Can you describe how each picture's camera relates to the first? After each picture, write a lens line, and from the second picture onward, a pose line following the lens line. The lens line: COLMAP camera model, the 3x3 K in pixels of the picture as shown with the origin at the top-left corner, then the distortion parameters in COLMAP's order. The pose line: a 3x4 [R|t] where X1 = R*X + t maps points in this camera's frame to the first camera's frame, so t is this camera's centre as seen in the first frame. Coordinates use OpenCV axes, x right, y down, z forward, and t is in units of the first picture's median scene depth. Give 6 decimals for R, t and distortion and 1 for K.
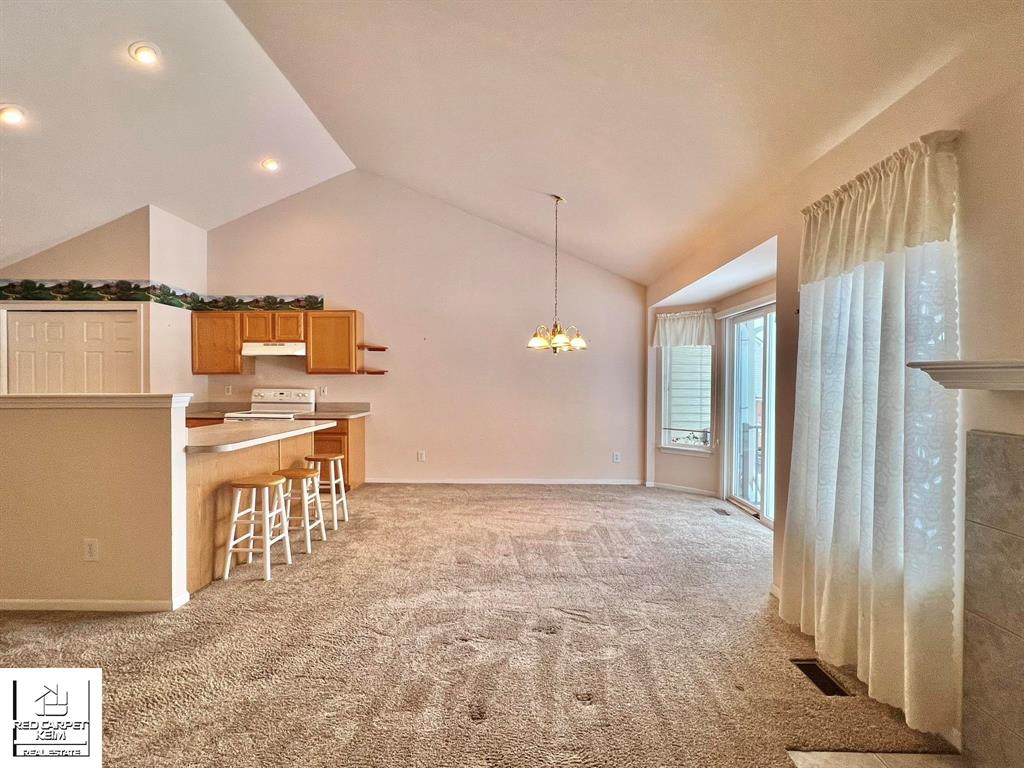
lens RADIAL K [[510.6, 0, 512.1], [0, 510.6, 386.5], [0, 0, 1]] dist [-0.000710, -0.000026]
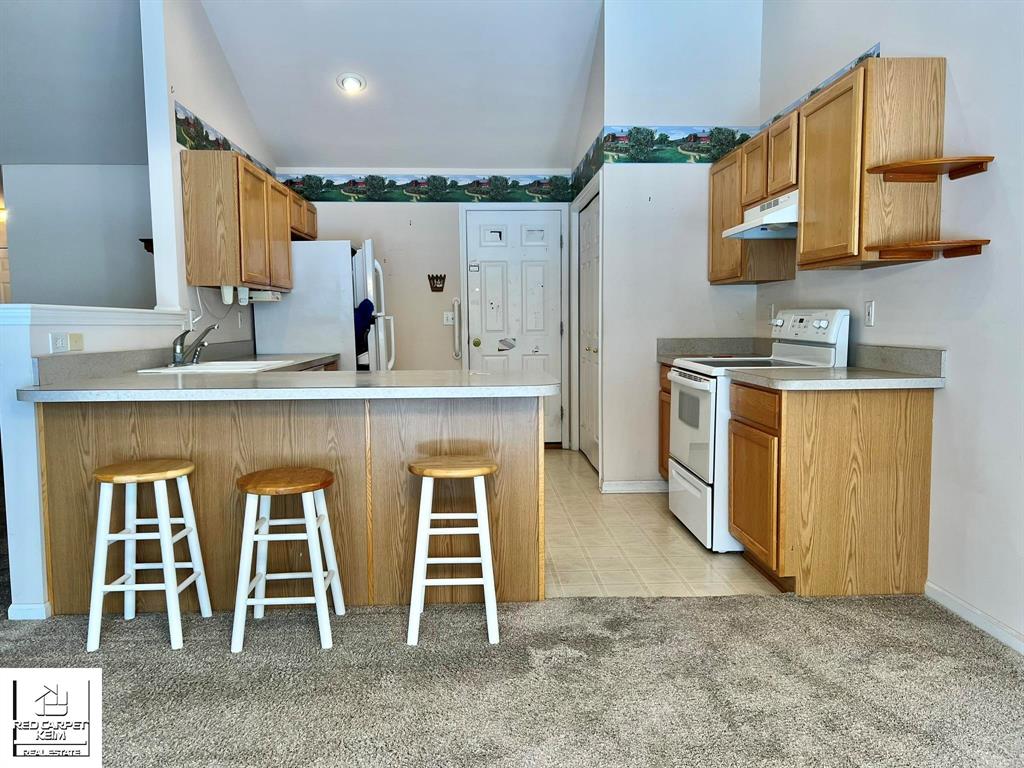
lens RADIAL K [[788.3, 0, 512.7], [0, 788.3, 387.4], [0, 0, 1]] dist [0.010527, 0.001853]
pose [[0.063943, 0.082521, -0.994536, 0.197413], [0.000901, 0.996570, 0.082748, 0.015722], [0.997953, -0.006187, 0.063649, 0.751446]]
